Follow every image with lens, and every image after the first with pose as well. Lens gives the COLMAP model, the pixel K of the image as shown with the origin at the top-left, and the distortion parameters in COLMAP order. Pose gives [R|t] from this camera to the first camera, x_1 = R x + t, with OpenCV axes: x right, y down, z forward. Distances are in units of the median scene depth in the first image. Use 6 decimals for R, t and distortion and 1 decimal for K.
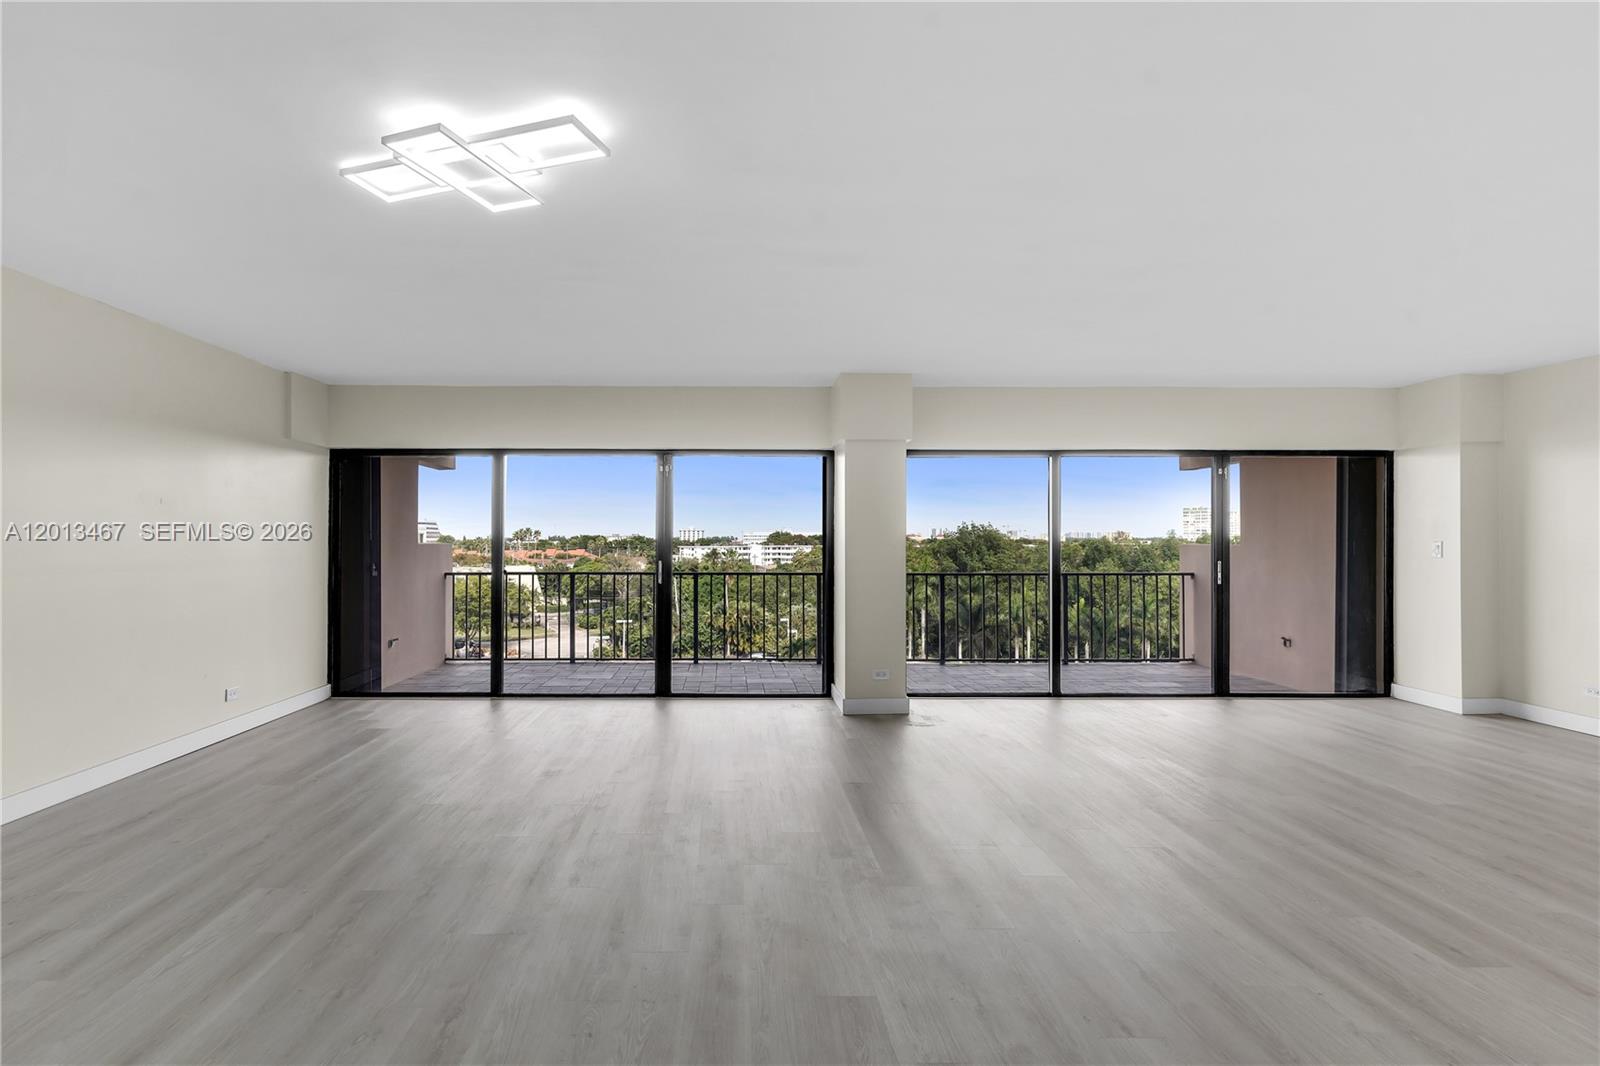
lens RADIAL K [[784.2, 0, 727.8], [0, 784.2, 533.9], [0, 0, 1]] dist [-0.000044, -0.000174]
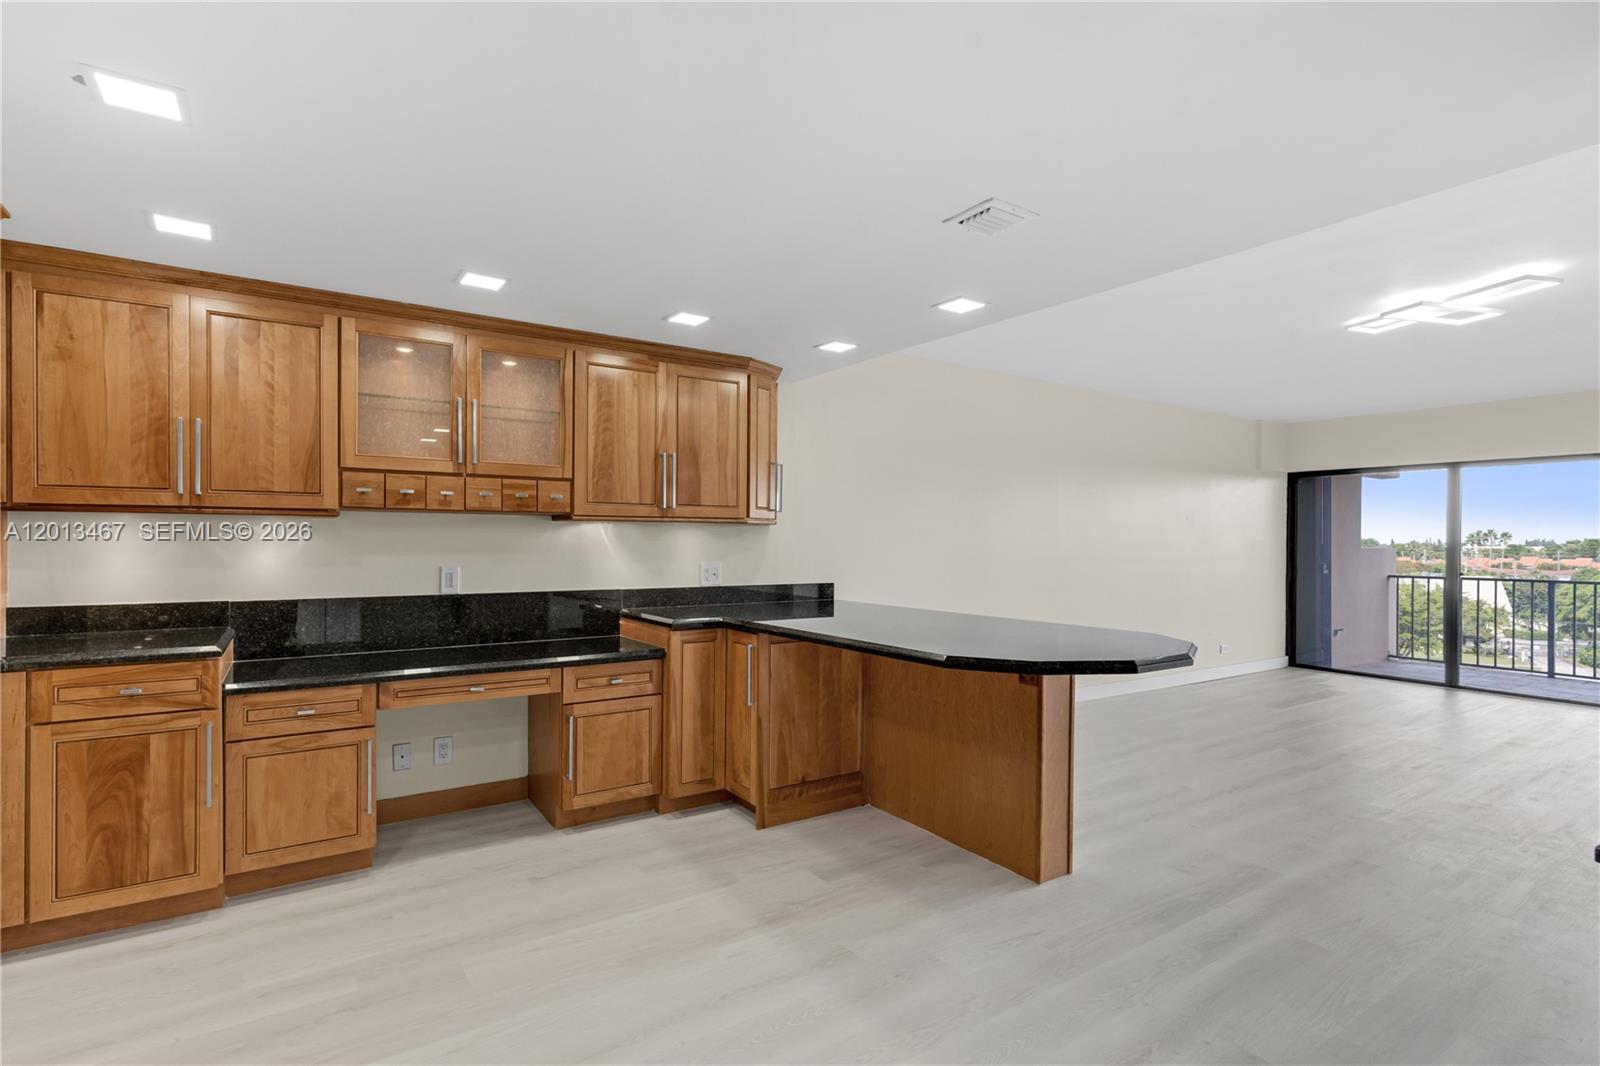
lens RADIAL K [[768.2, 0, 795.2], [0, 768.2, 542.1], [0, 0, 1]] dist [-0.000431, -0.000592]
pose [[0.552753, 0.006398, -0.833321, 0.041875], [-0.000622, 0.999973, 0.007265, -0.001828], [0.833345, -0.003498, 0.552742, -0.163432]]
